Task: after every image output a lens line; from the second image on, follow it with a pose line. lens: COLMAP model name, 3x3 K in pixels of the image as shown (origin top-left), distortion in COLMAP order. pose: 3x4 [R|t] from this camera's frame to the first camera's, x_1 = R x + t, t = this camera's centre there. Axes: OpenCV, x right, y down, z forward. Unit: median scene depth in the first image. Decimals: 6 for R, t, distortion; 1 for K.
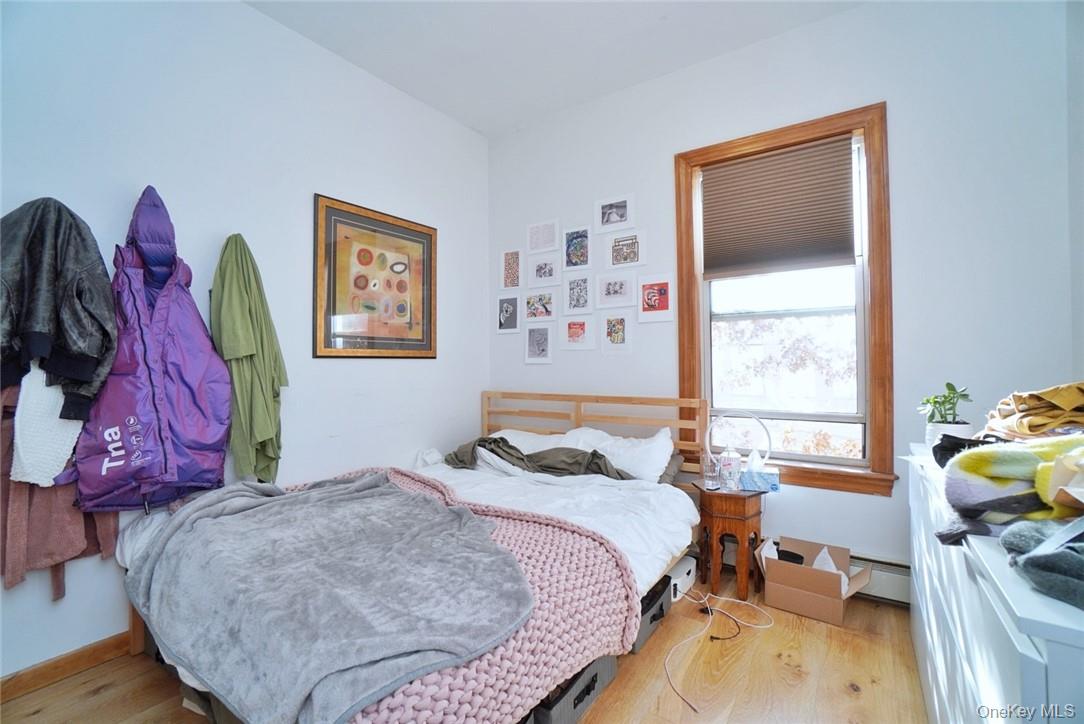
lens RADIAL K [[478.8, 0, 530.9], [0, 478.8, 359.3], [0, 0, 1]] dist [-0.063573, 0.023752]
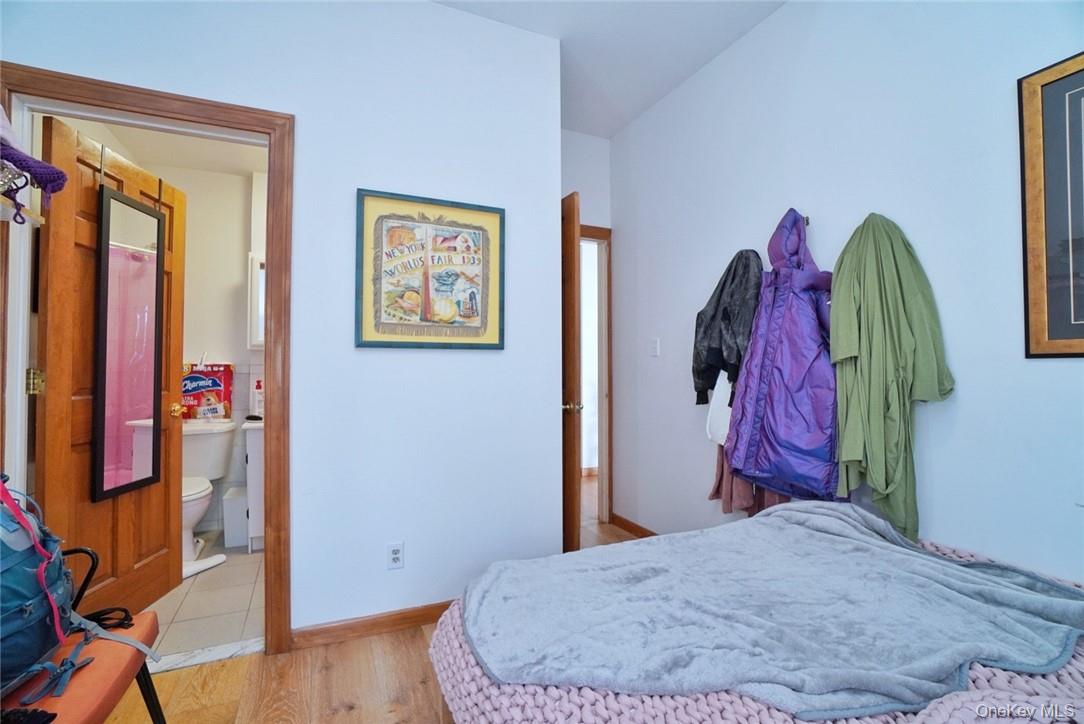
lens RADIAL K [[478.8, 0, 530.9], [0, 478.8, 359.3], [0, 0, 1]] dist [-0.063573, 0.023752]
pose [[-0.497684, -0.011149, -0.867287, 0.429832], [0.010904, 0.999758, -0.019109, 0.003855], [0.867290, -0.018967, -0.497442, 0.936273]]
